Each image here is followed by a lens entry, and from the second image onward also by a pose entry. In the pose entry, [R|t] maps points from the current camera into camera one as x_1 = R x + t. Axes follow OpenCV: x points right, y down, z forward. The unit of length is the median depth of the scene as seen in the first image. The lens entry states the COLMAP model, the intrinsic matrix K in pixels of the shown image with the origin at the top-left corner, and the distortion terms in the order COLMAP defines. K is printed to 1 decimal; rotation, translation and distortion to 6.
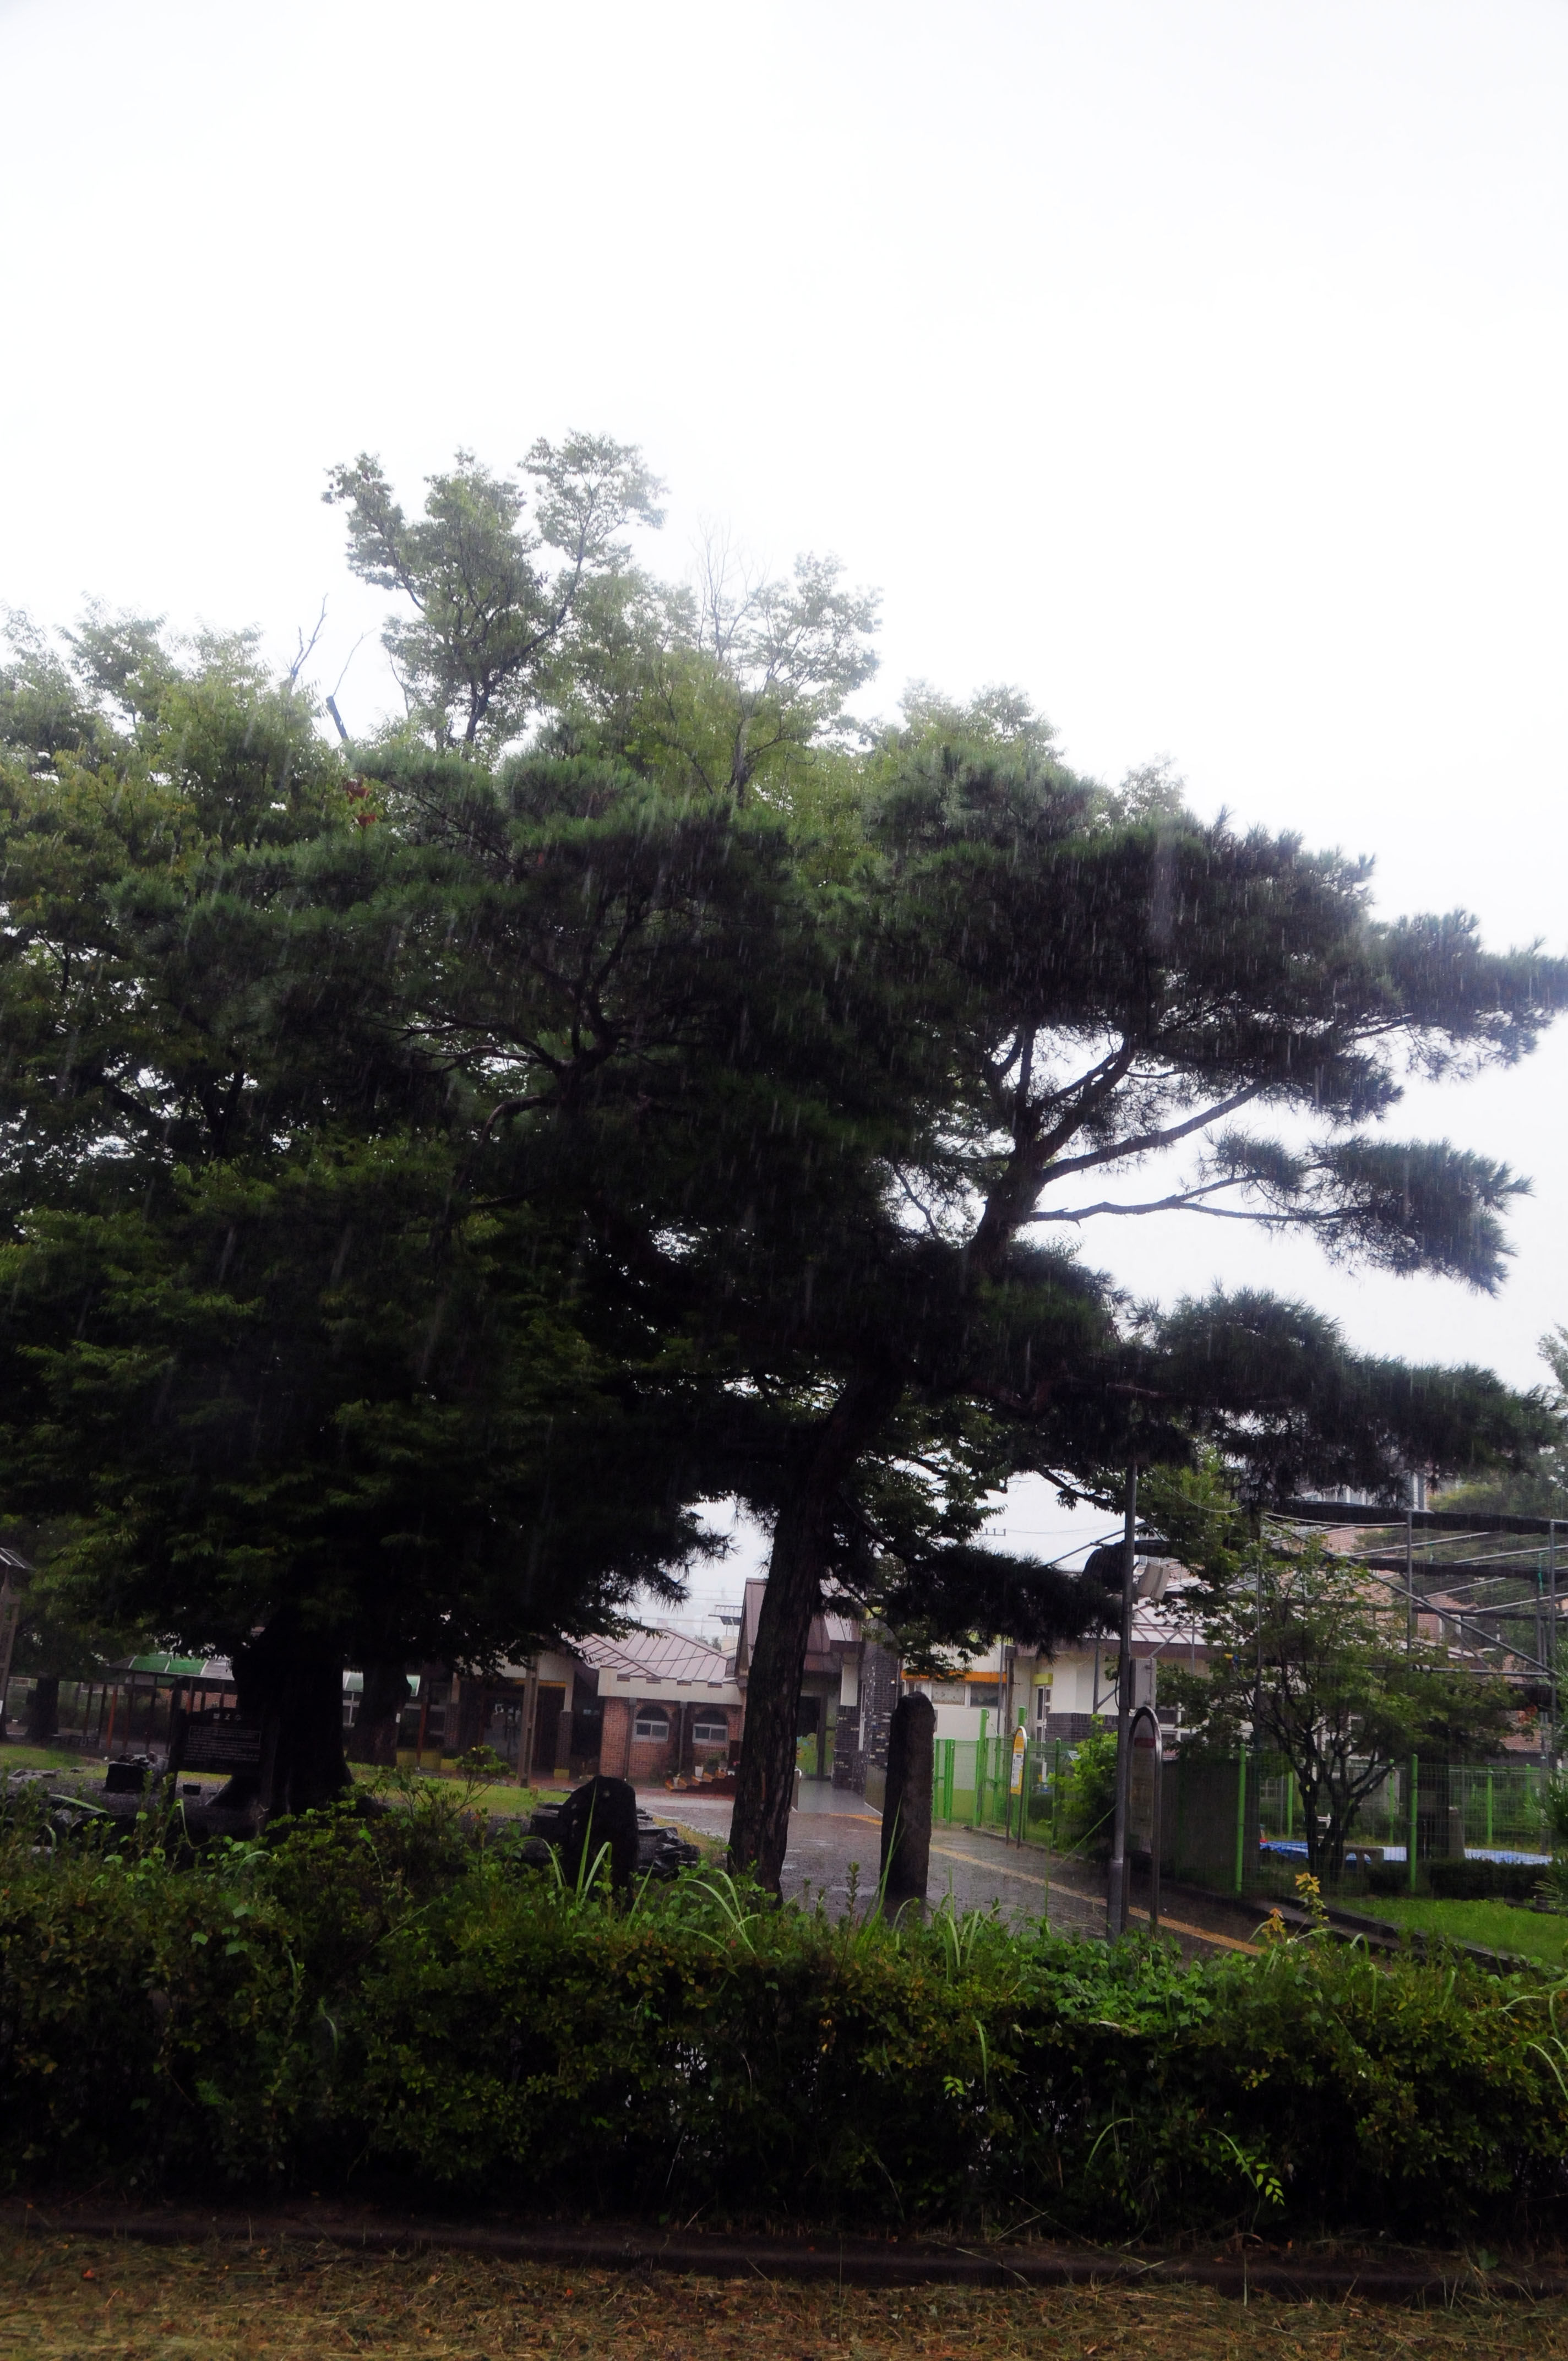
lens RADIAL K [[1895.1, 0, 797.1], [0, 1895.1, 1269.8], [0, 0, 1]] dist [-0.174413, 0.124736]
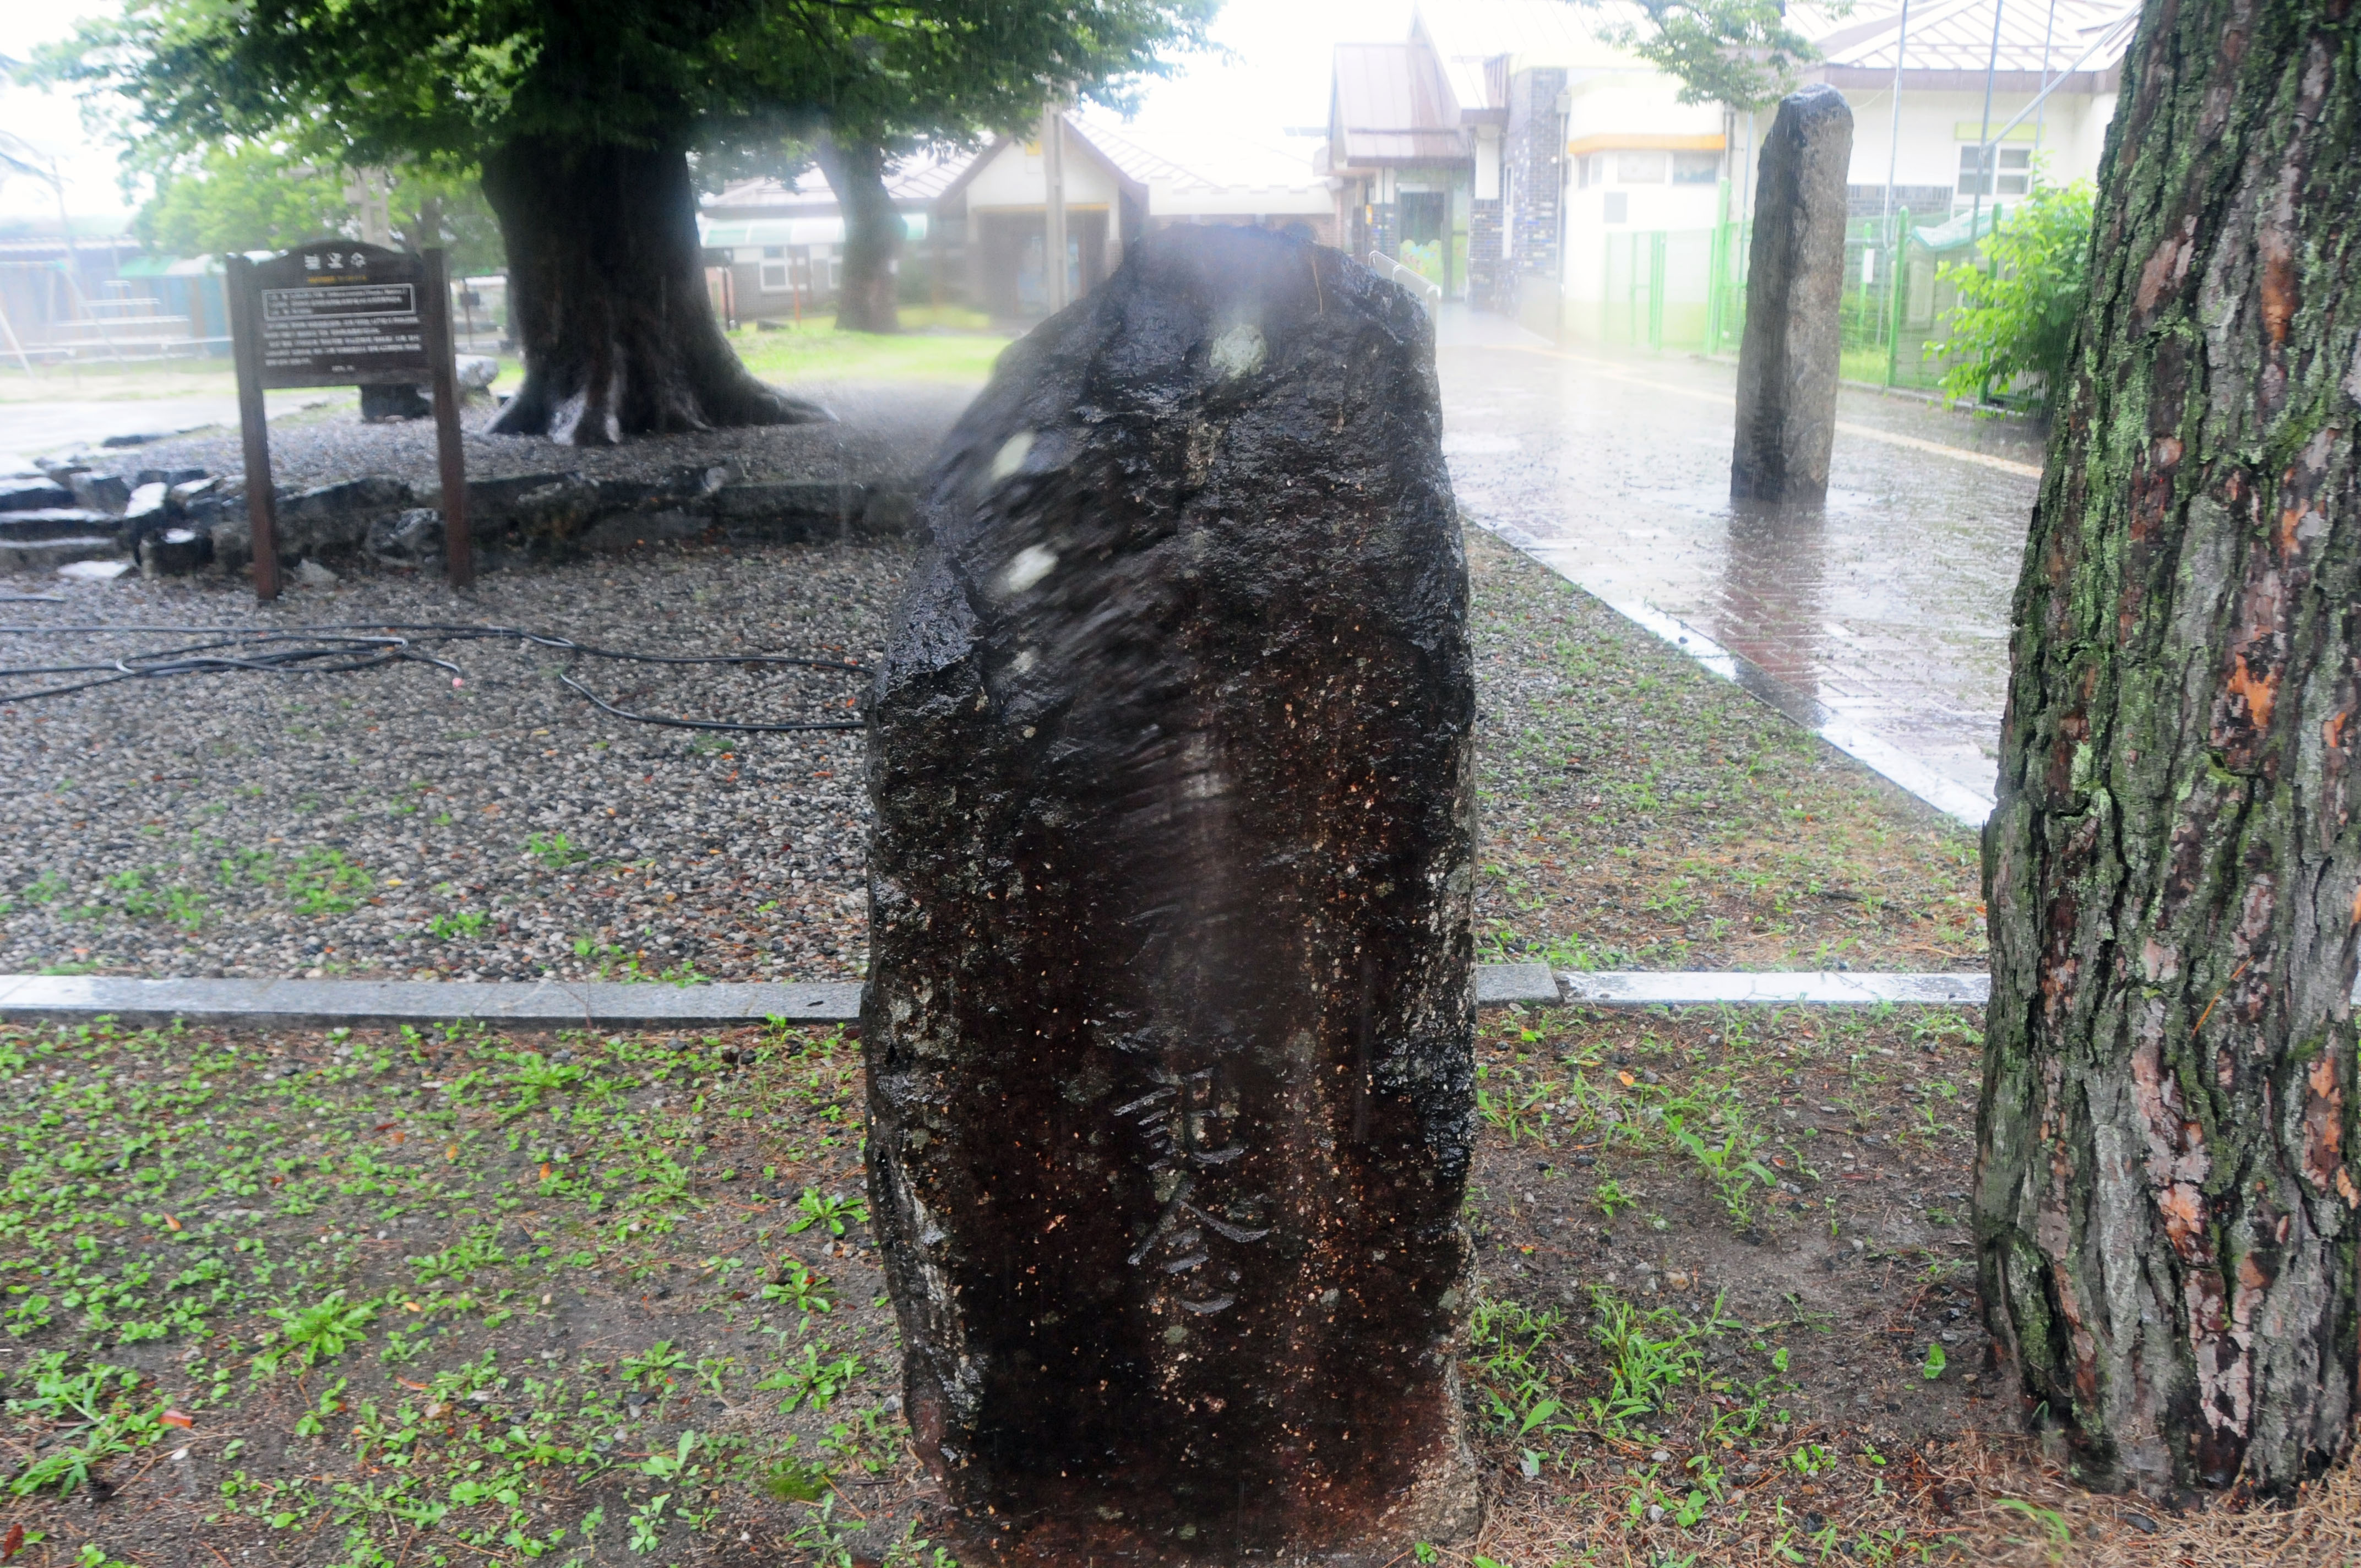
lens RADIAL K [[1895.1, 0, 1151.3], [0, 1895.1, 899.4], [0, 0, 1]] dist [-0.174413, 0.124736]
pose [[0.991335, -0.038045, -0.125729, -0.023328], [0.099751, 0.840790, 0.532092, 0.064028], [0.085468, -0.540023, 0.837299, 0.229410]]
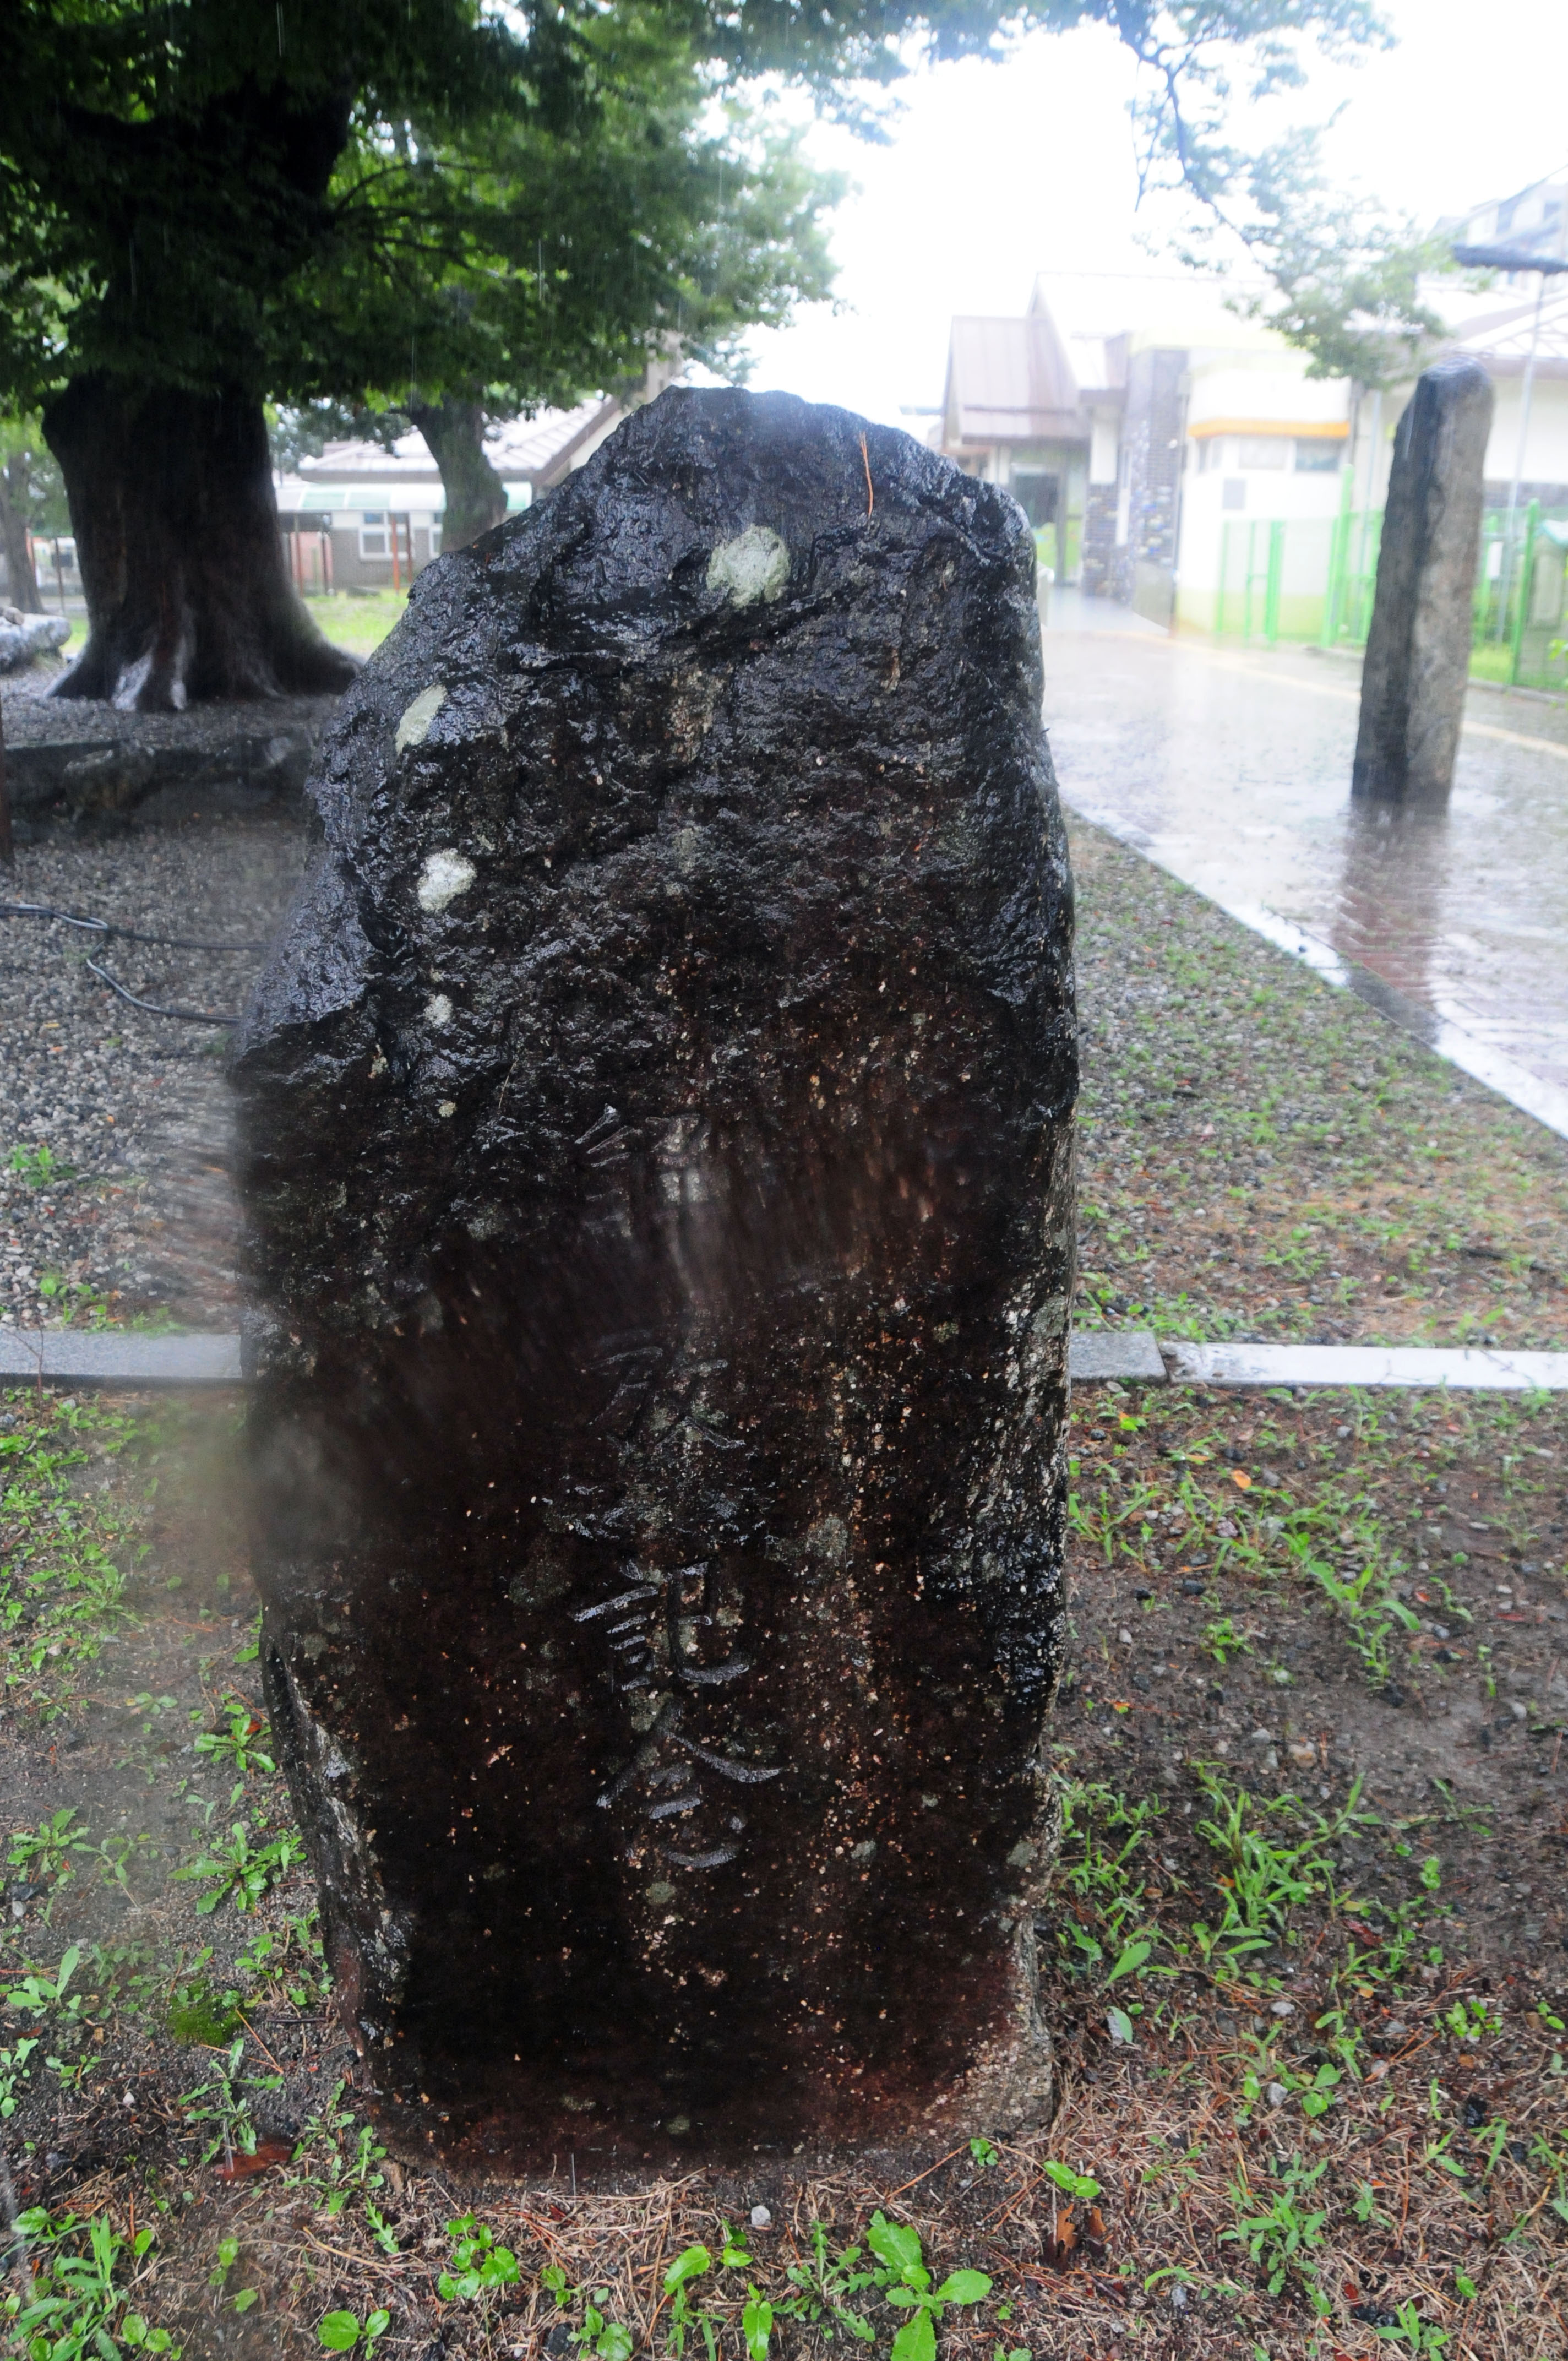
lens RADIAL K [[1895.1, 0, 797.1], [0, 1895.1, 1269.8], [0, 0, 1]] dist [-0.174413, 0.124736]
pose [[0.994855, -0.012781, -0.100499, -0.022822], [0.068233, 0.817799, 0.571445, 0.067935], [0.074884, -0.575363, 0.814463, 0.239672]]
